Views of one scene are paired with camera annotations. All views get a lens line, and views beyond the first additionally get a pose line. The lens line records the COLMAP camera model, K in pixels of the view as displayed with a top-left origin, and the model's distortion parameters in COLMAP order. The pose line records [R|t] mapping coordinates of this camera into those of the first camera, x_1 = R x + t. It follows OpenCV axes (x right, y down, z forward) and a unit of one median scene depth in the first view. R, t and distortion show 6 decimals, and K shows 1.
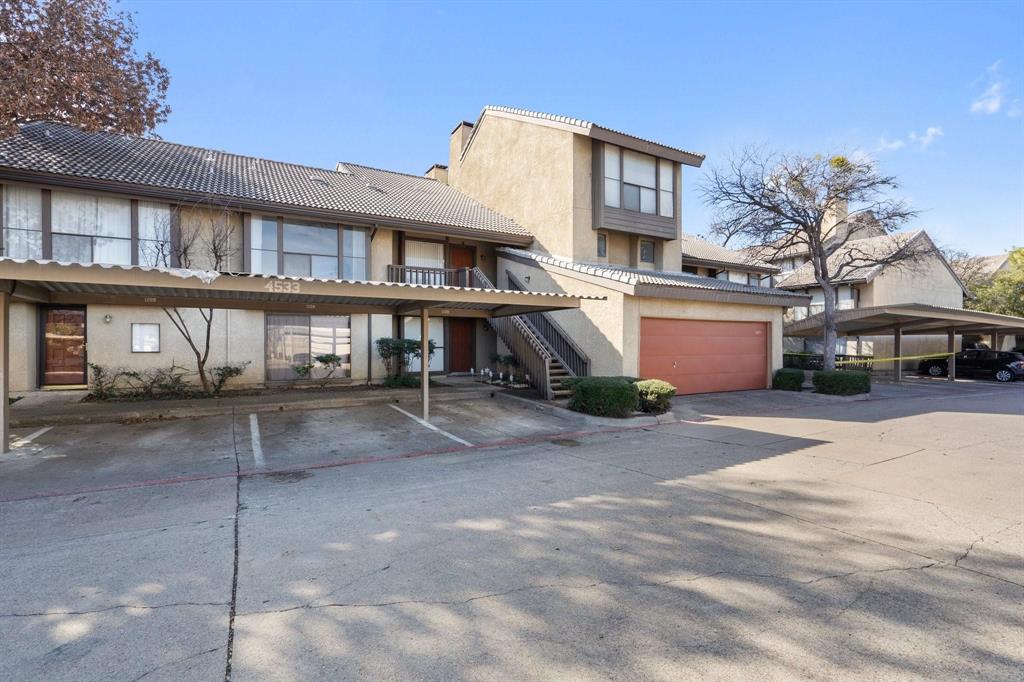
lens RADIAL K [[482.0, 0, 525.2], [0, 482.0, 344.5], [0, 0, 1]] dist [-0.002305, 0.002078]
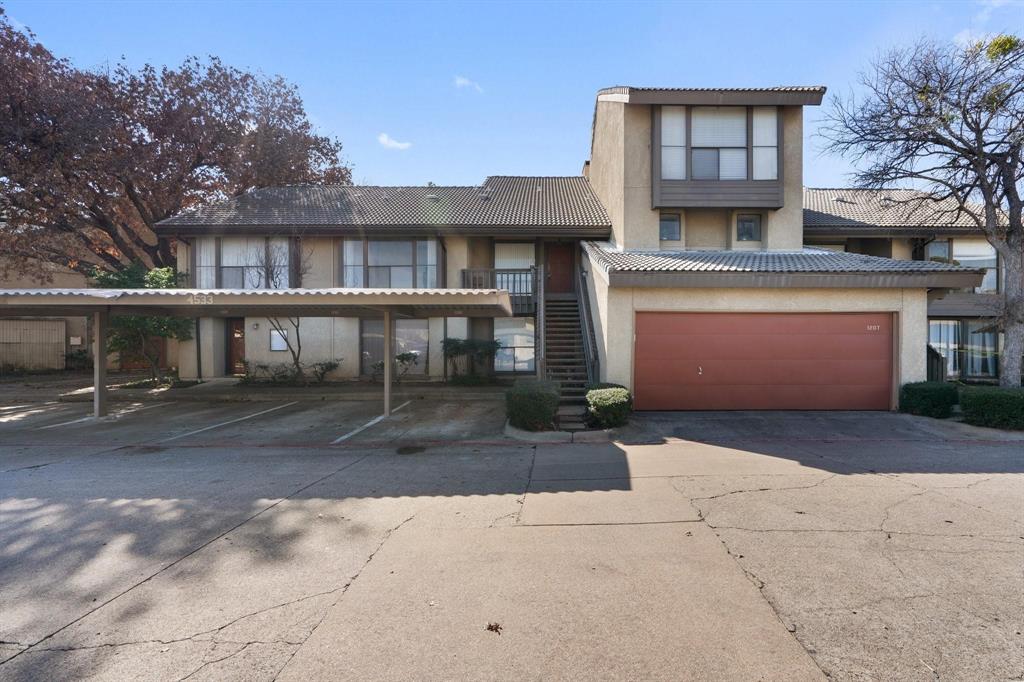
lens RADIAL K [[482.0, 0, 514.0], [0, 482.0, 343.8], [0, 0, 1]] dist [-0.002305, 0.002078]
pose [[0.868638, -0.000524, -0.495447, 0.379875], [0.000994, 0.999999, 0.000684, -0.002460], [0.495446, -0.001086, 0.868638, 0.148419]]
